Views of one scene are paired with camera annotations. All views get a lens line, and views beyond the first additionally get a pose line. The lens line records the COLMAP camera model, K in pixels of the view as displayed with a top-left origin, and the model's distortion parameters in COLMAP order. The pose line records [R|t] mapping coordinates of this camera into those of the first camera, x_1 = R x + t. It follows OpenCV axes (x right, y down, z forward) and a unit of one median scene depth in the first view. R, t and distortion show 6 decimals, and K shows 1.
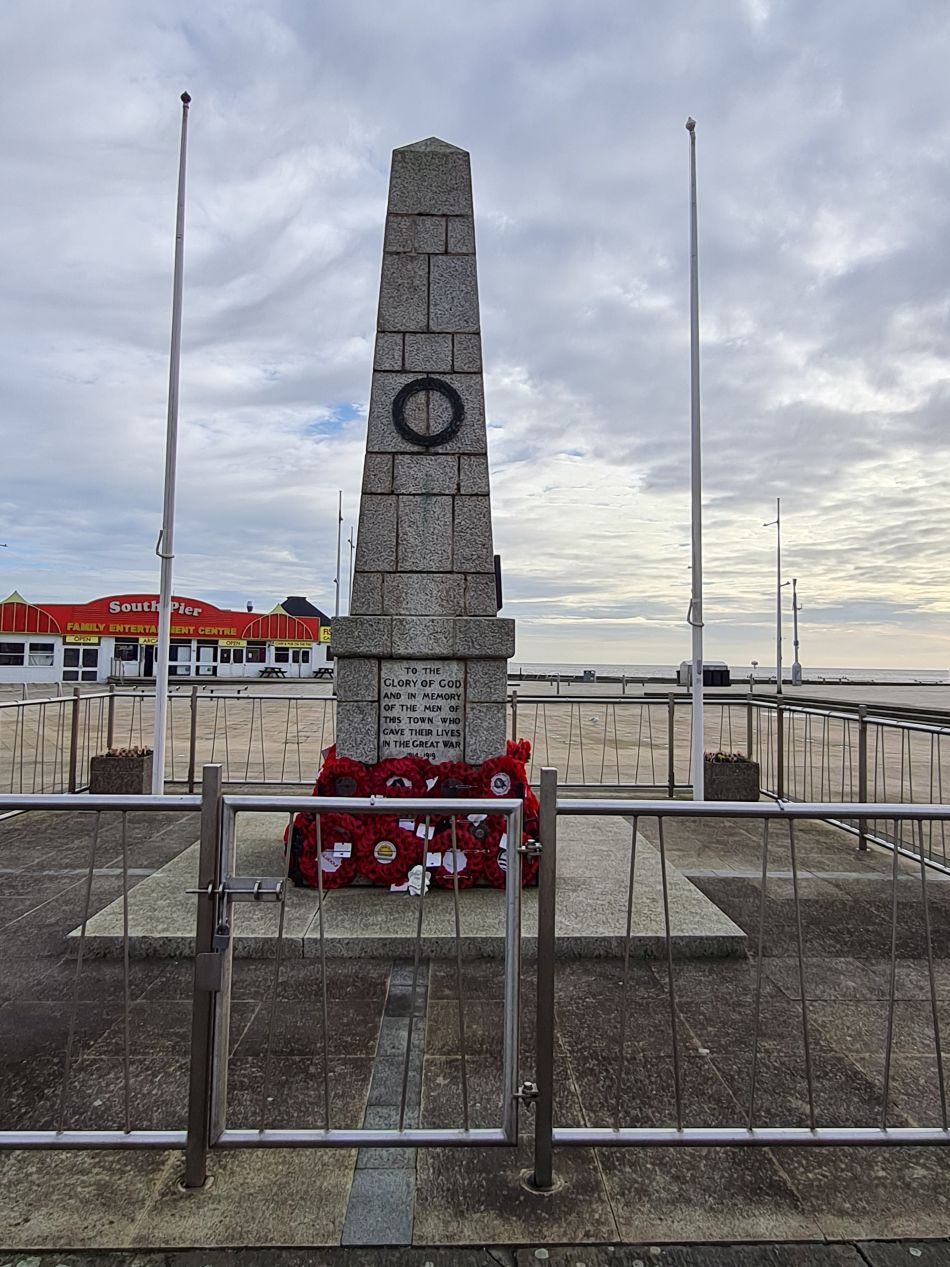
lens RADIAL K [[938.3, 0, 487.1], [0, 938.3, 592.7], [0, 0, 1]] dist [-0.012194, -0.005282]
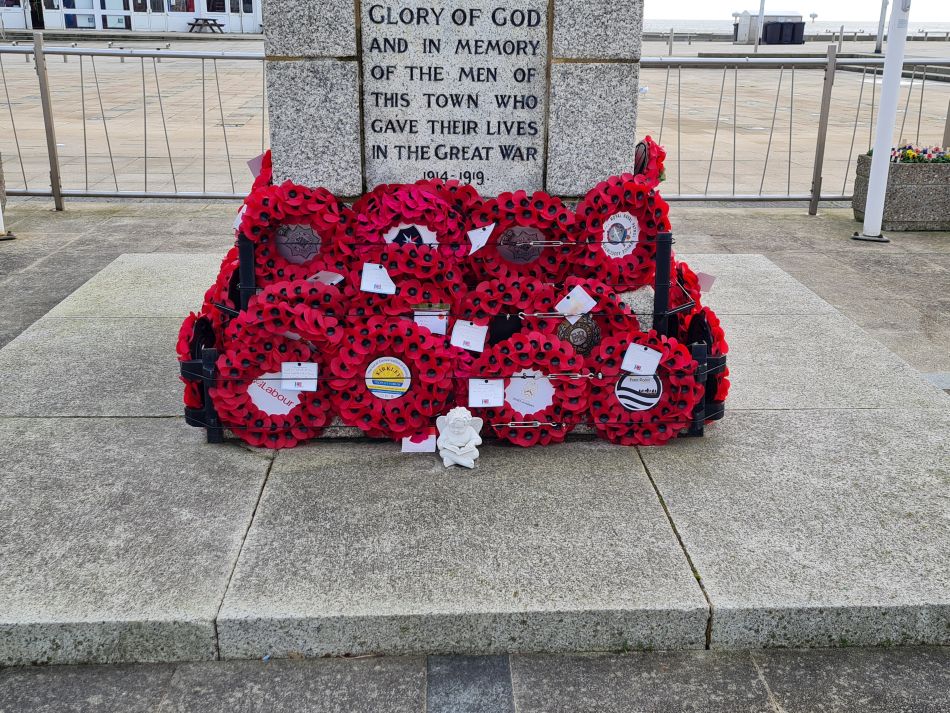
lens RADIAL K [[1024.0, 0, 489.8], [0, 1024.0, 358.9], [0, 0, 1]] dist [0.048023, 0.000000]
pose [[0.999816, -0.005744, 0.018276, -0.059487], [-0.001669, 0.924239, 0.381810, 0.057695], [-0.019084, -0.381771, 0.924060, 0.462387]]
